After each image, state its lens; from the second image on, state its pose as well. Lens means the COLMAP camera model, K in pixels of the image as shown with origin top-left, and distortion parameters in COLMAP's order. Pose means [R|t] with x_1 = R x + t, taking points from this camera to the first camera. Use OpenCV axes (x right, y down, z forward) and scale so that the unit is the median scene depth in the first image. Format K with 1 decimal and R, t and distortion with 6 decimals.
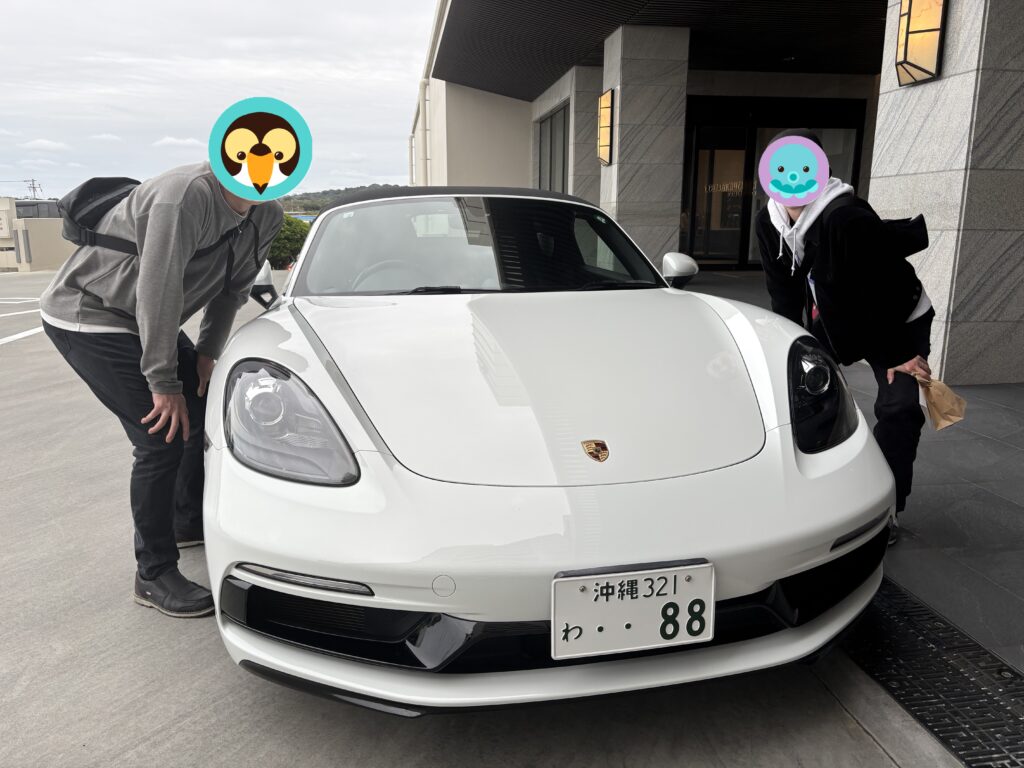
lens RADIAL K [[762.6, 0, 512.0], [0, 762.6, 384.0], [0, 0, 1]] dist [0.103692, -0.109774]
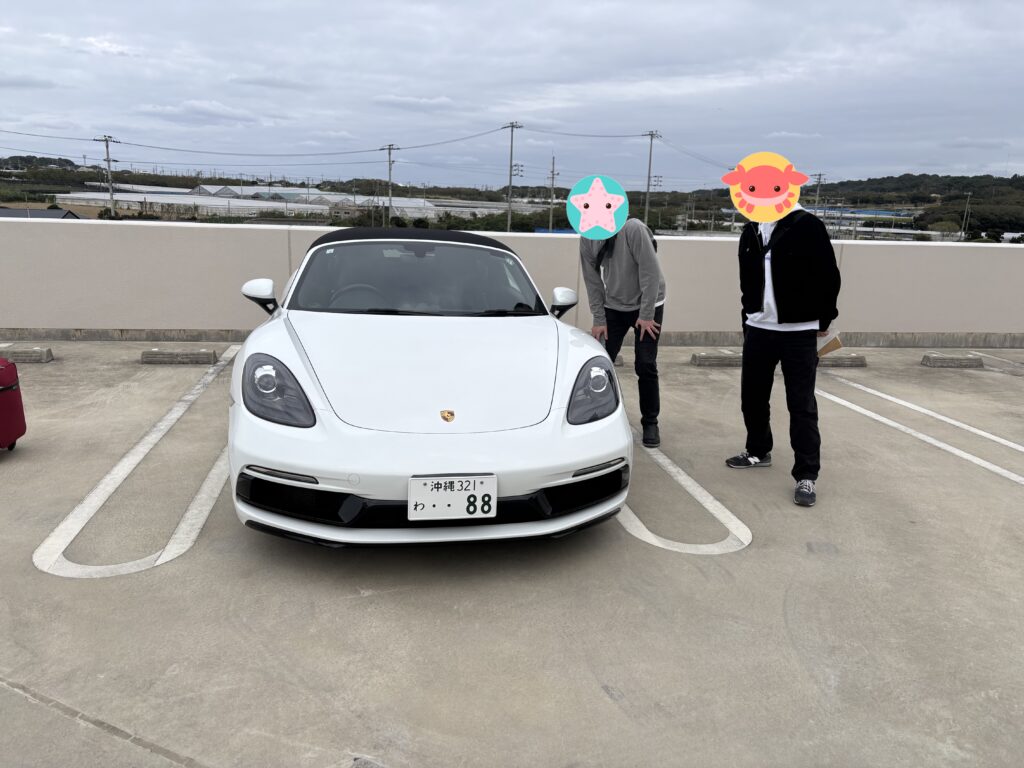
lens RADIAL K [[827.8, 0, 512.0], [0, 827.8, 384.0], [0, 0, 1]] dist [0.109615, -0.152540]
pose [[0.998403, 0.051682, -0.022818, 0.282828], [-0.051391, 0.998592, 0.013156, -0.020393], [0.023465, -0.011962, 0.999653, -0.888439]]
